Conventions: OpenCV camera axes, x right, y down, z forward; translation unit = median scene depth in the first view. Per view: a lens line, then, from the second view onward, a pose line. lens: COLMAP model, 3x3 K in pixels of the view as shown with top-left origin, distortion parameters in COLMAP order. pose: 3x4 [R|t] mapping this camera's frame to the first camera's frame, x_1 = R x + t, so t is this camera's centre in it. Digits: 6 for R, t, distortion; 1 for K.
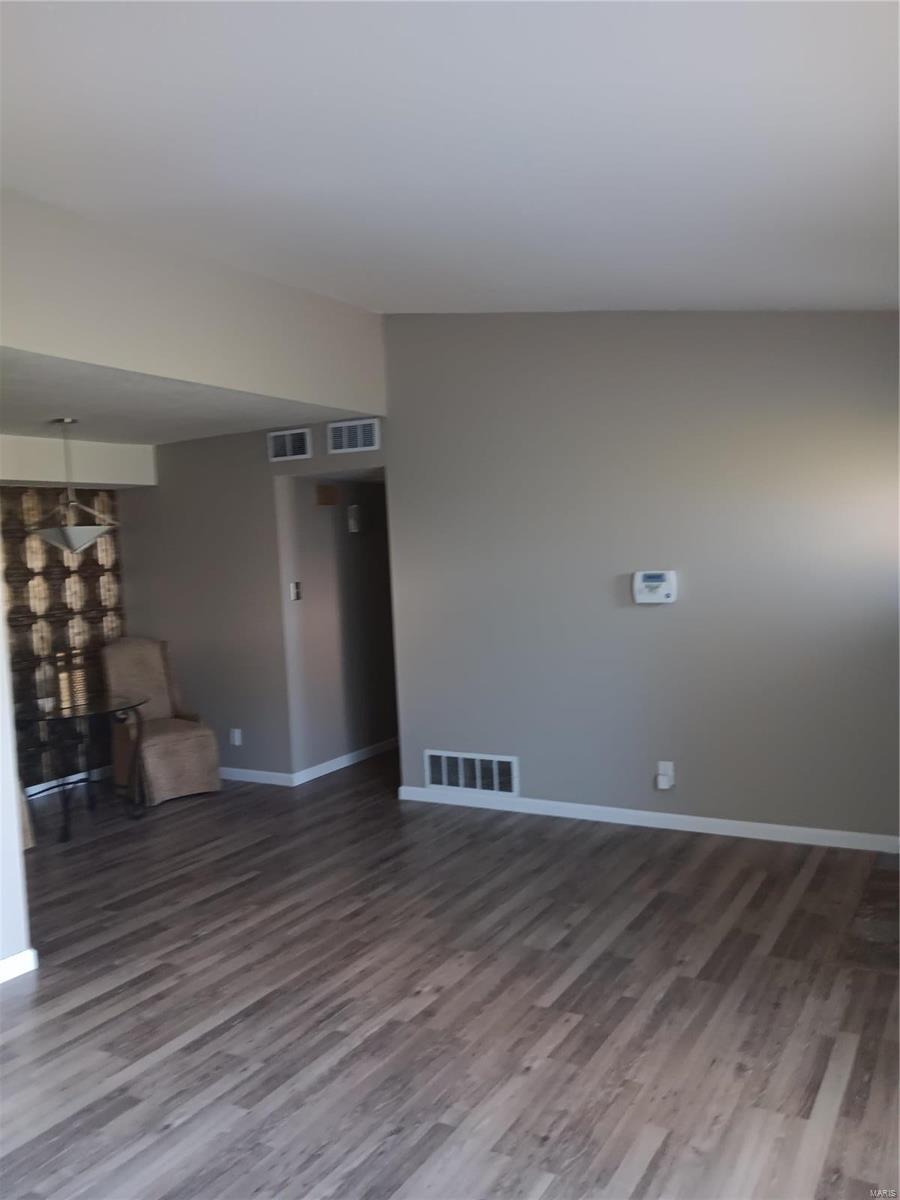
lens RADIAL K [[905.0, 0, 447.1], [0, 905.0, 606.6], [0, 0, 1]] dist [-0.044488, -0.005683]
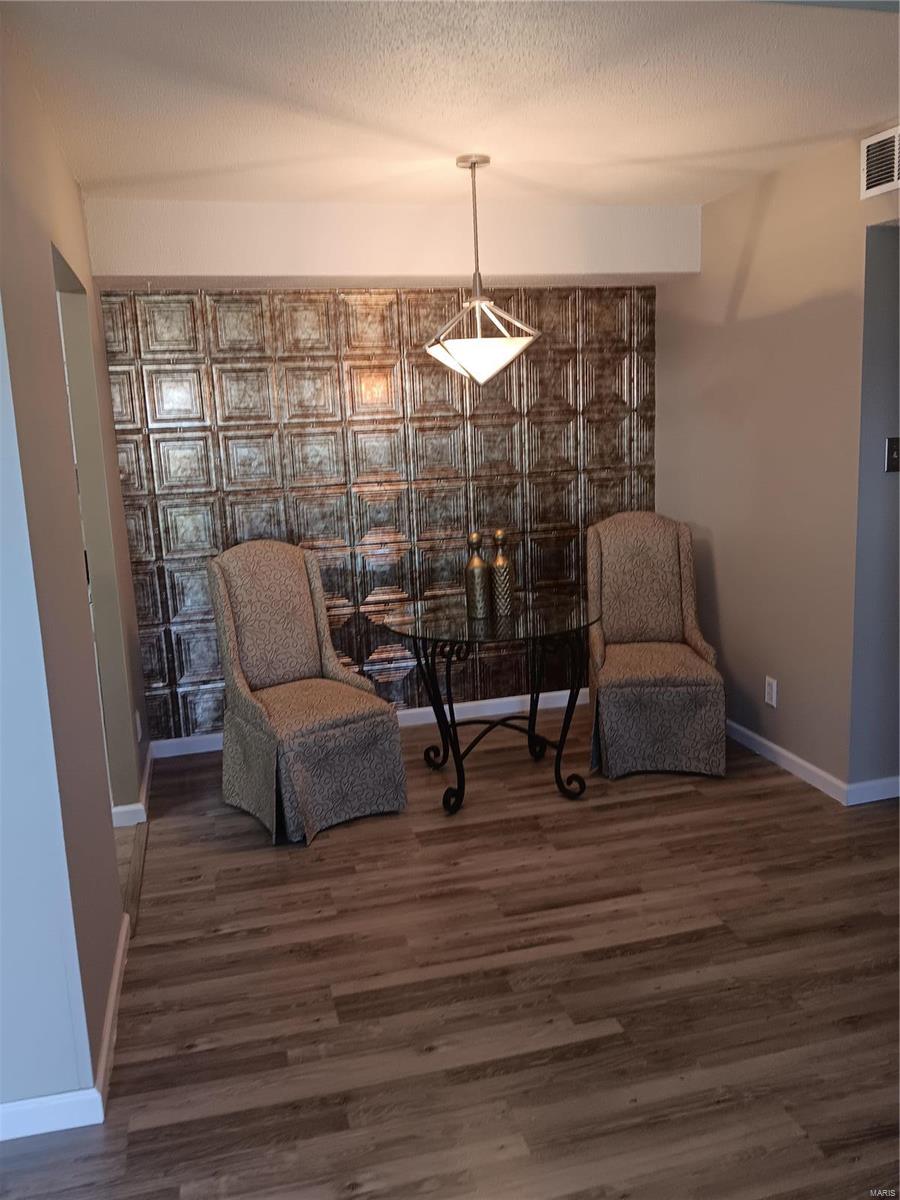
lens RADIAL K [[905.0, 0, 447.1], [0, 905.0, 606.6], [0, 0, 1]] dist [-0.044488, -0.005683]
pose [[0.702315, 0.153657, -0.695085, 0.031990], [-0.025942, 0.981302, 0.190718, -0.027760], [0.711394, -0.115912, 0.693169, 0.543259]]
